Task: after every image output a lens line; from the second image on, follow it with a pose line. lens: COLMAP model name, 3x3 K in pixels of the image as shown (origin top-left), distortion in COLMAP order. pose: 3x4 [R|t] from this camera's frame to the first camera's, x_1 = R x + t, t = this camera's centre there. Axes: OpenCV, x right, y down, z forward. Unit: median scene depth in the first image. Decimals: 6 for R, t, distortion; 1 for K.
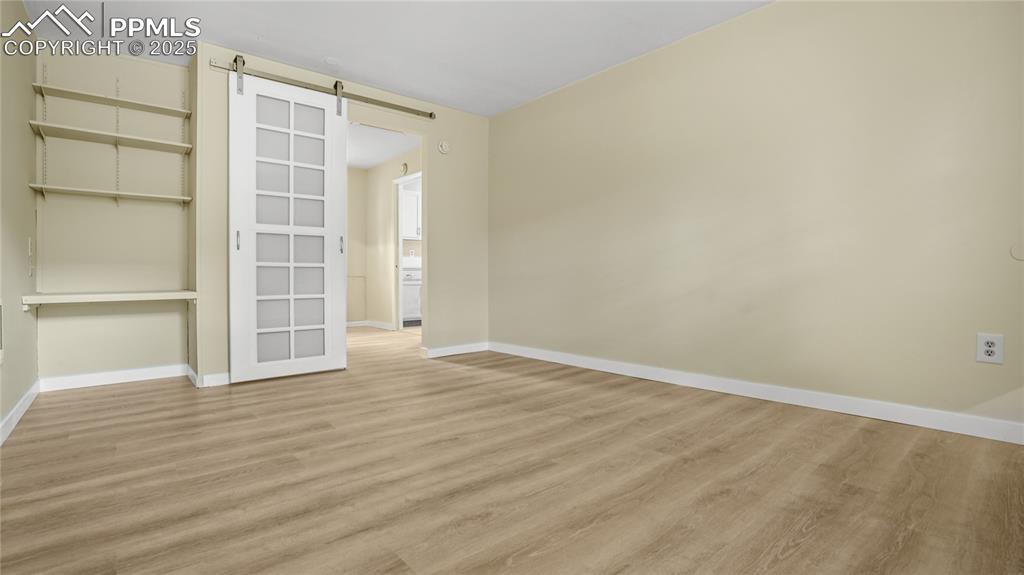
lens RADIAL K [[473.2, 0, 512.7], [0, 473.2, 284.8], [0, 0, 1]] dist [-0.000155, 0.000096]
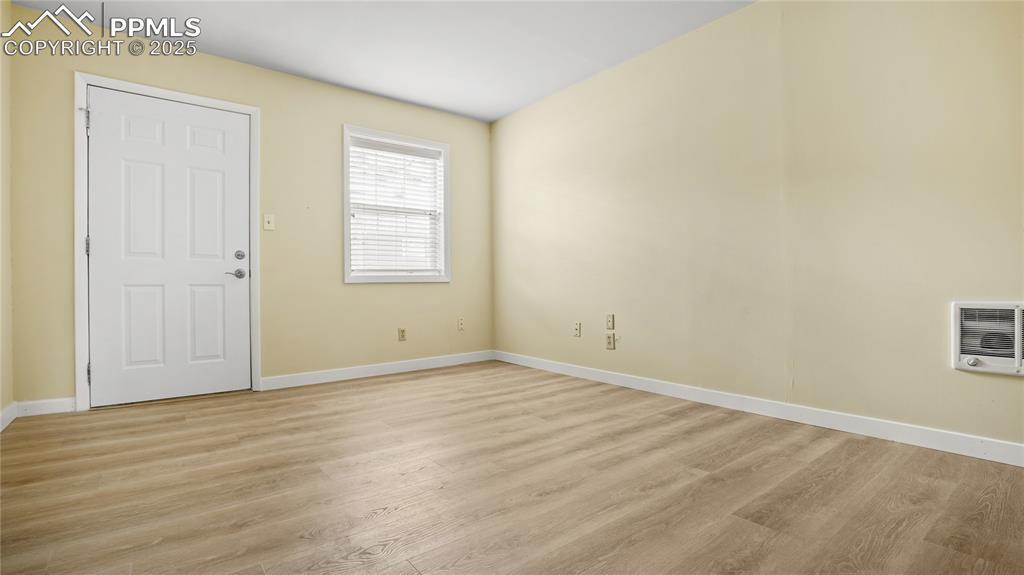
lens RADIAL K [[473.2, 0, 507.7], [0, 473.2, 280.1], [0, 0, 1]] dist [-0.000155, 0.000096]
pose [[-0.998678, 0.014417, 0.049350, -0.128523], [0.014450, 0.999896, 0.000313, -0.026036], [-0.049340, 0.001026, -0.998782, 2.089581]]
